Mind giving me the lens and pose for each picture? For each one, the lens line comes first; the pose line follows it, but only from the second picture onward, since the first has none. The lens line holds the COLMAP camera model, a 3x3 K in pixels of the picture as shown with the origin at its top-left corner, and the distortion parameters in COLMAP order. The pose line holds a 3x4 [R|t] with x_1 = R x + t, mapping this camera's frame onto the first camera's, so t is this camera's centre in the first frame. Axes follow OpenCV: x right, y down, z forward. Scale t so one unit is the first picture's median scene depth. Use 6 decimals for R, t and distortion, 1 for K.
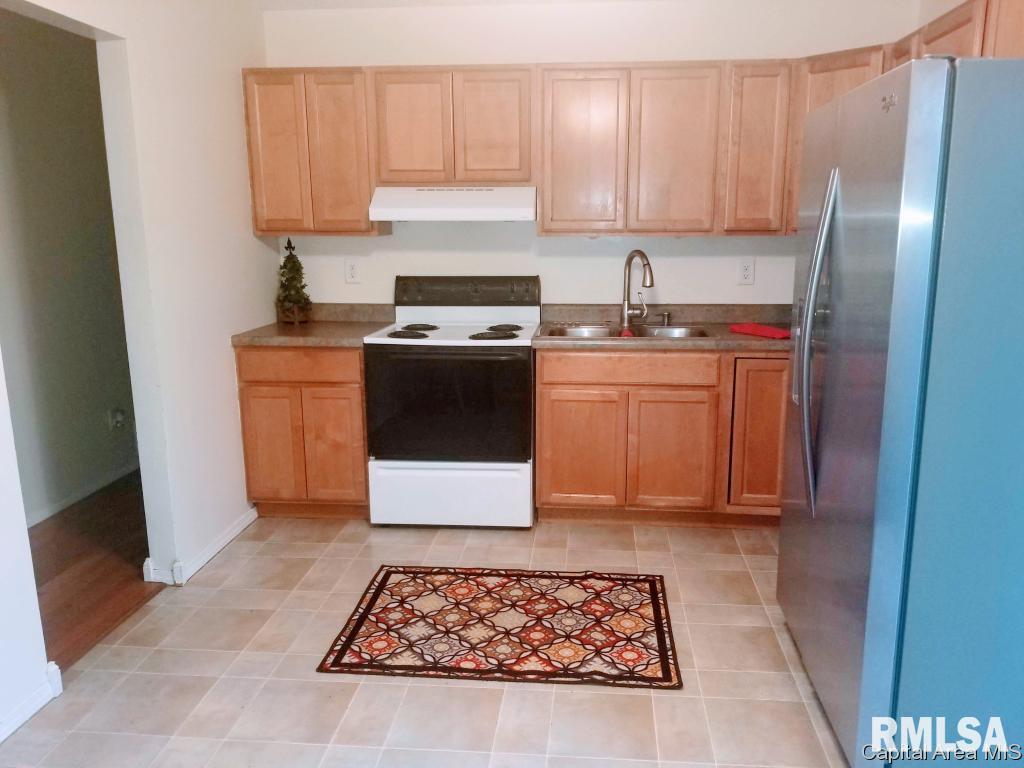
lens RADIAL K [[823.6, 0, 534.5], [0, 823.6, 381.8], [0, 0, 1]] dist [0.198531, -0.321351]
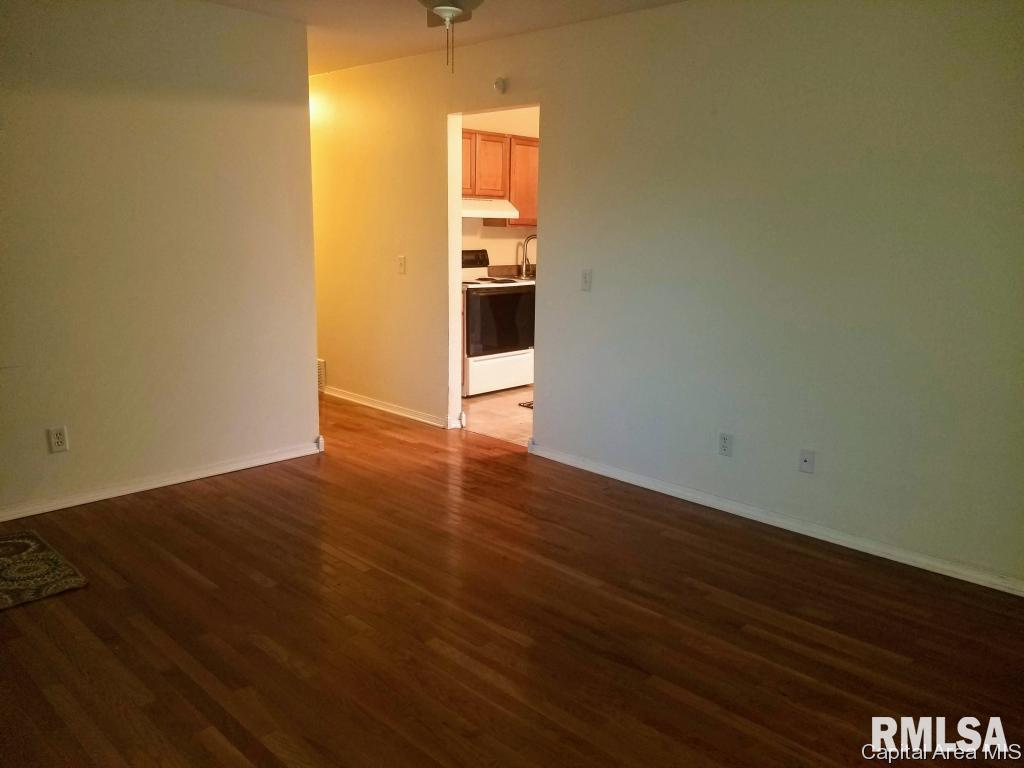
lens RADIAL K [[823.6, 0, 534.5], [0, 823.6, 381.8], [0, 0, 1]] dist [0.198531, -0.321351]
pose [[0.638635, -0.134629, 0.757641, -1.430235], [0.126263, 0.989565, 0.069410, 0.043449], [-0.759080, 0.051334, 0.648970, -0.216030]]
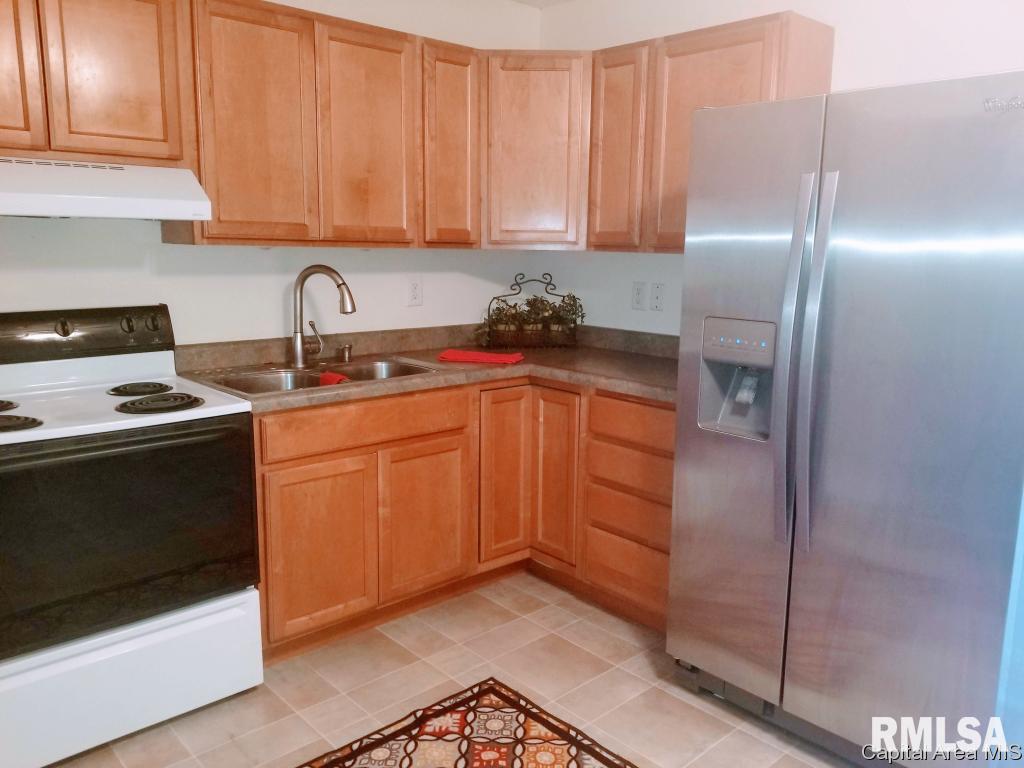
lens RADIAL K [[823.6, 0, 534.5], [0, 823.6, 381.8], [0, 0, 1]] dist [0.198531, -0.321351]
pose [[0.671353, -0.116086, 0.731990, -0.329969], [0.128710, 0.990911, 0.039101, -0.062144], [-0.729876, 0.067964, 0.680193, 0.371792]]
